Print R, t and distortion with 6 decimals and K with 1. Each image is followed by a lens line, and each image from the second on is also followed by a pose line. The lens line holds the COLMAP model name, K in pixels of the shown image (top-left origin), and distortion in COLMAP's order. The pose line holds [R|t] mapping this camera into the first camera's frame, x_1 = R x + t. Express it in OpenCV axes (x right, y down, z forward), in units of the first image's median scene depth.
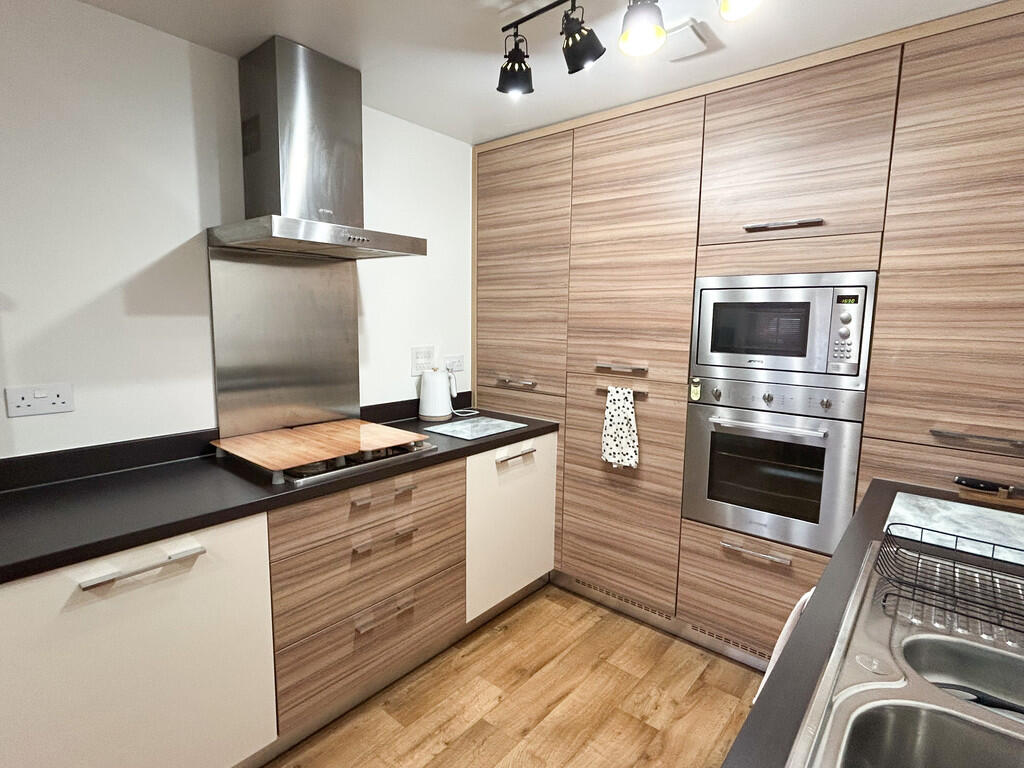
lens RADIAL K [[525.7, 0, 510.2], [0, 525.7, 382.8], [0, 0, 1]] dist [0.005213, 0.000645]
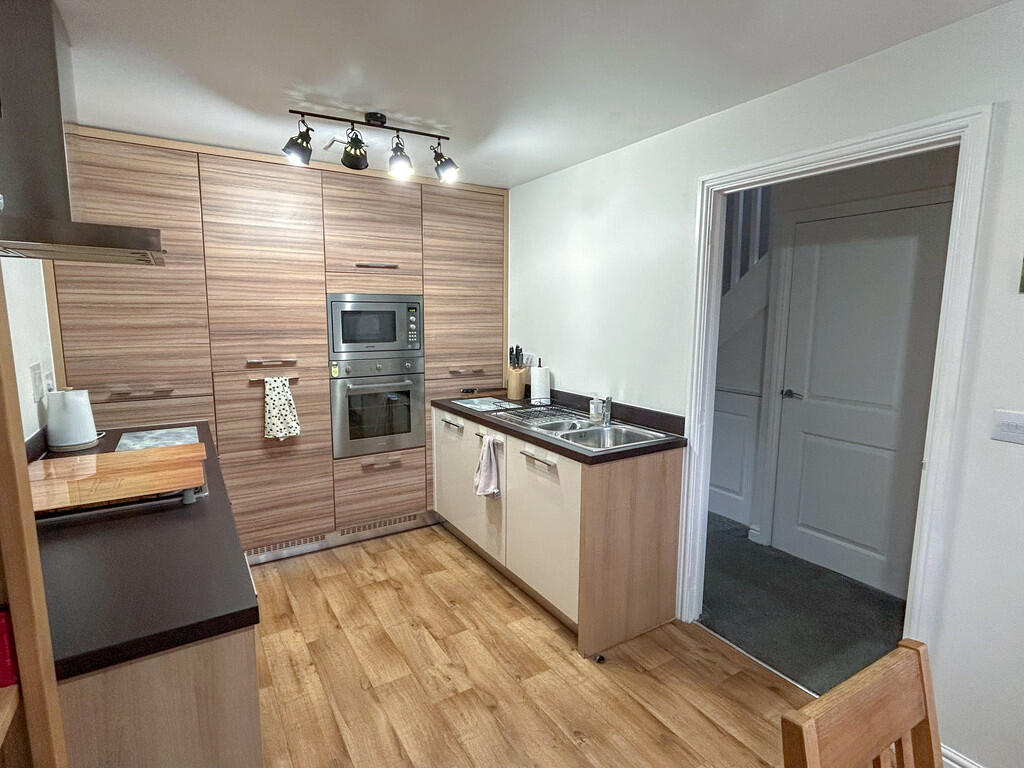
lens RADIAL K [[525.7, 0, 508.6], [0, 525.7, 384.3], [0, 0, 1]] dist [0.005213, 0.000645]
pose [[0.303244, -0.140389, 0.942515, -0.823372], [0.125095, 0.986393, 0.106677, -0.039386], [-0.944666, 0.085555, 0.316679, 0.074680]]
